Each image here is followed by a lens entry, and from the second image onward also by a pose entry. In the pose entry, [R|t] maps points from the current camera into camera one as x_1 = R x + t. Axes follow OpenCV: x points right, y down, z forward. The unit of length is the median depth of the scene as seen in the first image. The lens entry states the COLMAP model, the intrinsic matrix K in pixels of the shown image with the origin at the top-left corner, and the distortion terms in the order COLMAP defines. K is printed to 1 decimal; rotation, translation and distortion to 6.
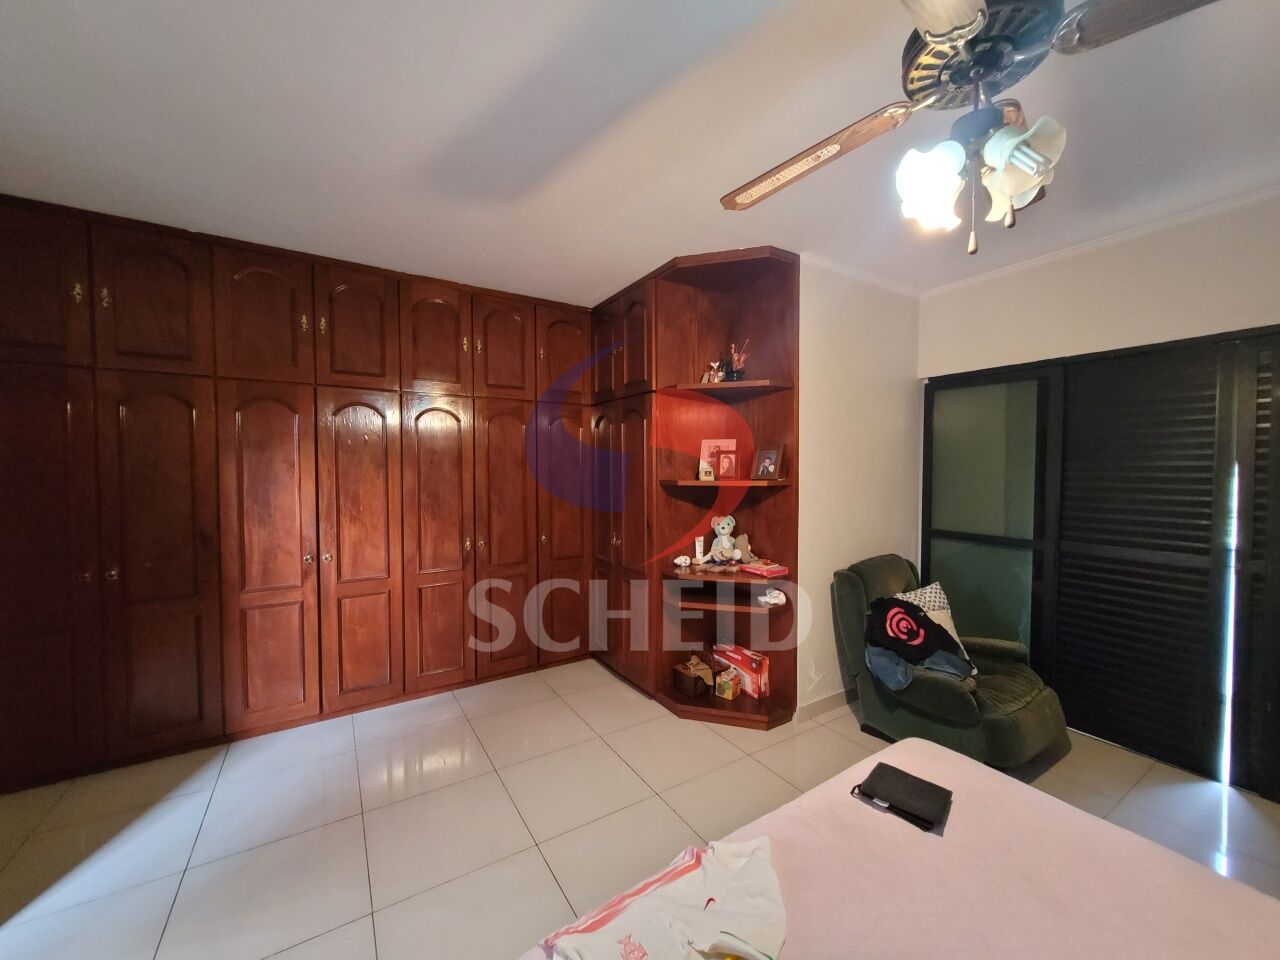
lens RADIAL K [[502.5, 0, 641.4], [0, 502.5, 485.6], [0, 0, 1]] dist [0.000765, -0.001861]
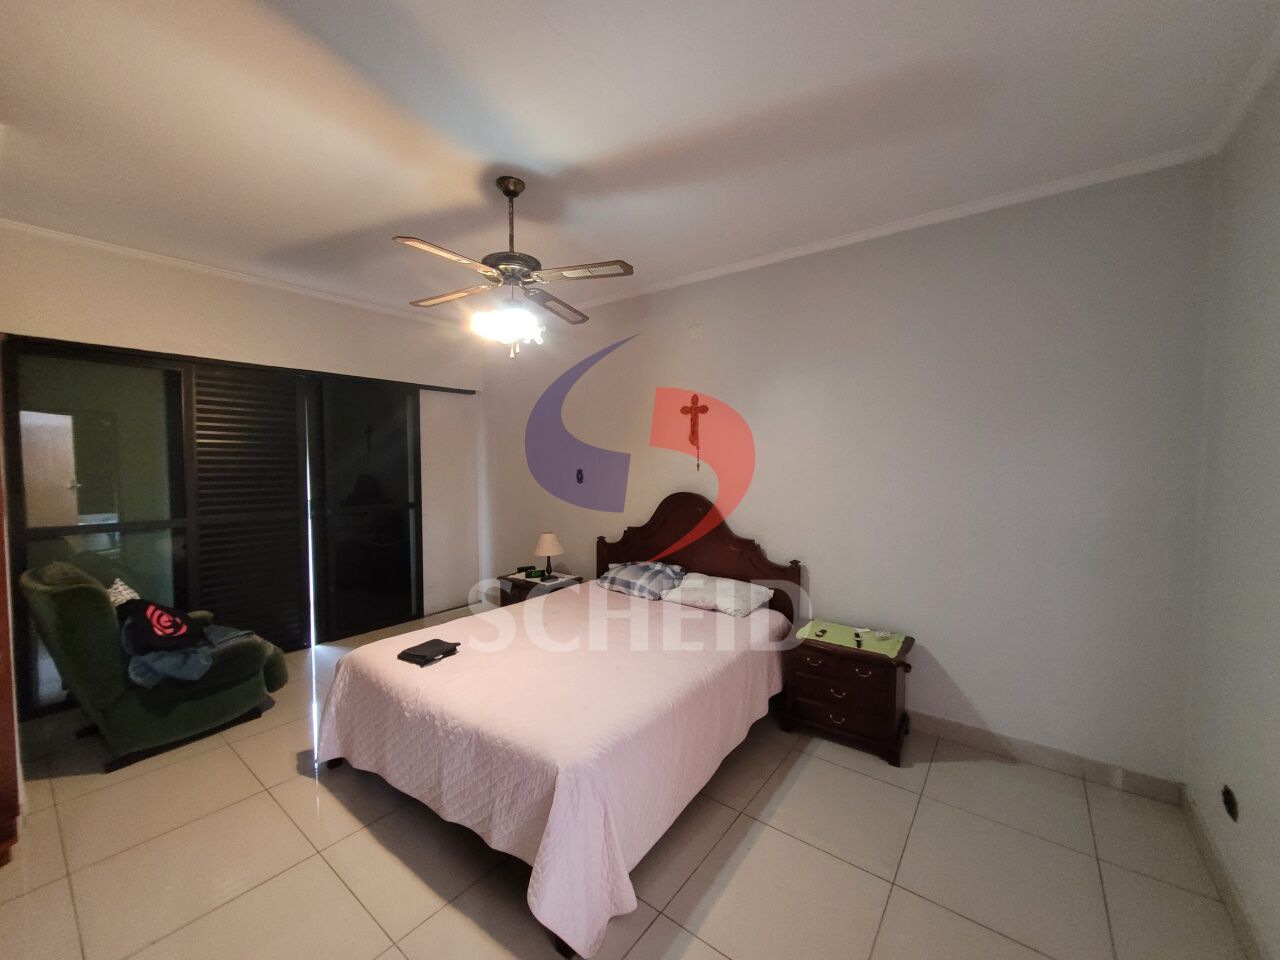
lens RADIAL K [[502.5, 0, 640.9], [0, 502.5, 478.4], [0, 0, 1]] dist [0.000765, -0.001861]
pose [[-0.342708, -0.040660, 0.938561, -0.646294], [0.033383, 0.997905, 0.055421, -0.008201], [-0.938848, 0.050326, -0.340633, 0.467838]]
